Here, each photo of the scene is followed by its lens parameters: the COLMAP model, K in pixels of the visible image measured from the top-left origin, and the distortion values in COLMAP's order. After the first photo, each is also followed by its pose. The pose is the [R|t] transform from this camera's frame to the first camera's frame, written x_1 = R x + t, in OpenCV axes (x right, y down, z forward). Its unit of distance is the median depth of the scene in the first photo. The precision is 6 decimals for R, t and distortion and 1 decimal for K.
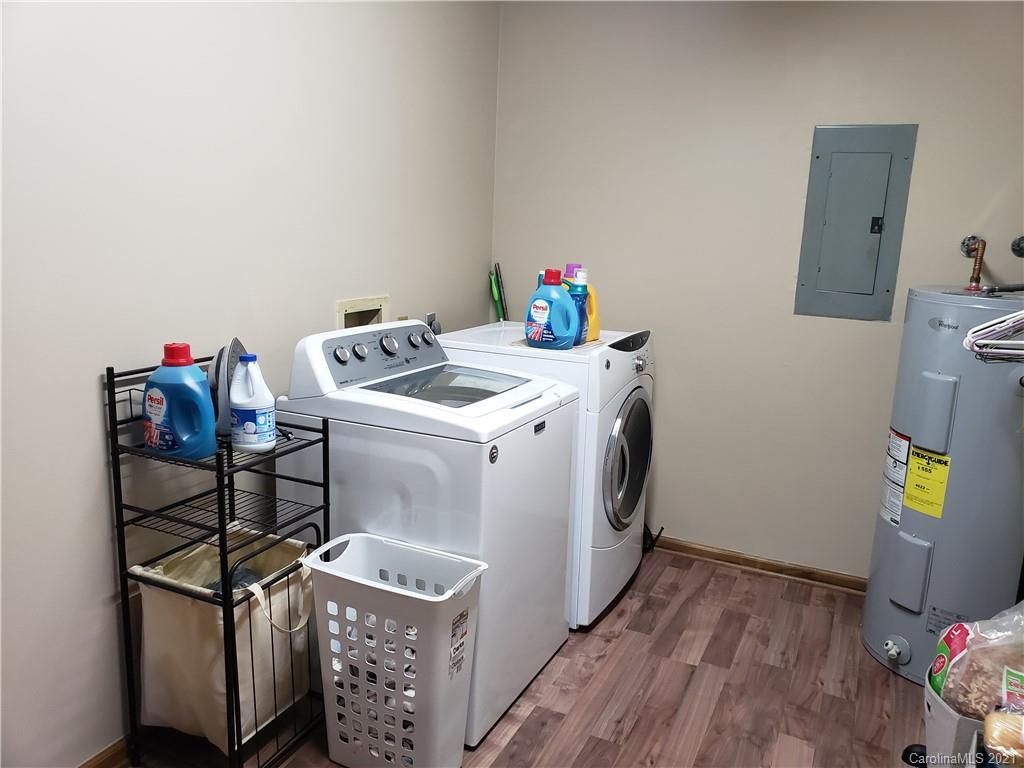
lens RADIAL K [[786.8, 0, 512.0], [0, 786.8, 384.0], [0, 0, 1]] dist [0.030903, -0.004567]
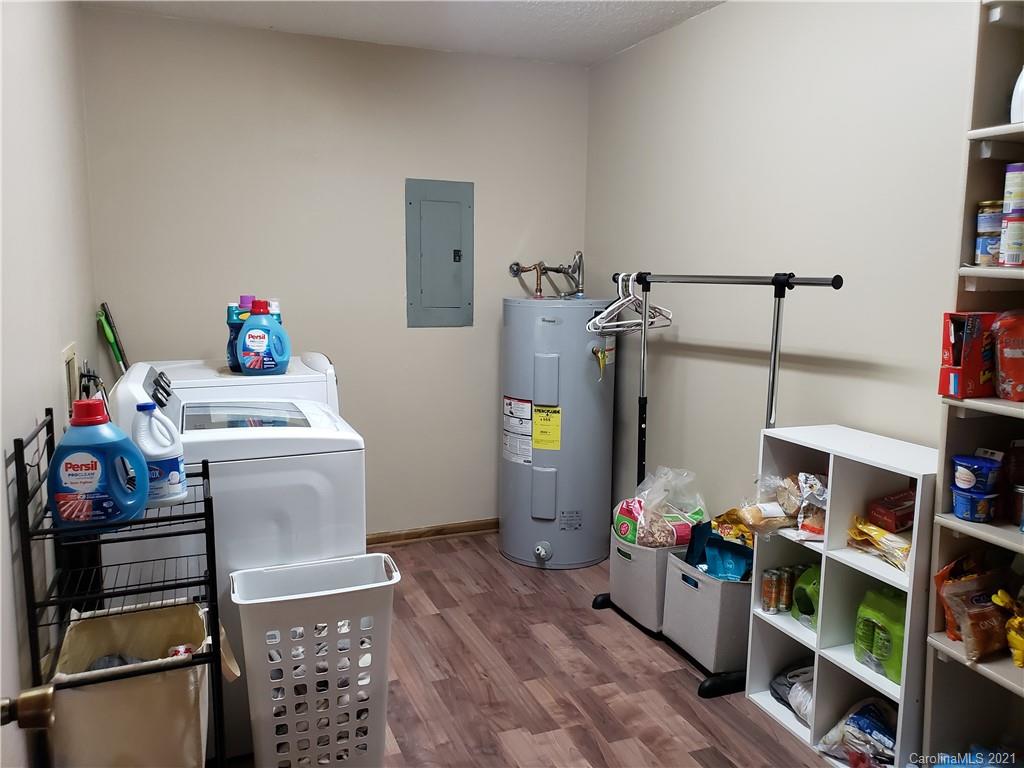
lens RADIAL K [[791.6, 0, 513.2], [0, 791.6, 371.8], [0, 0, 1]] dist [0.148266, -0.273049]
pose [[0.681336, -0.127889, 0.720712, -0.570169], [0.167084, 0.985797, 0.016972, -0.014067], [-0.712645, 0.108856, 0.693027, 0.021804]]
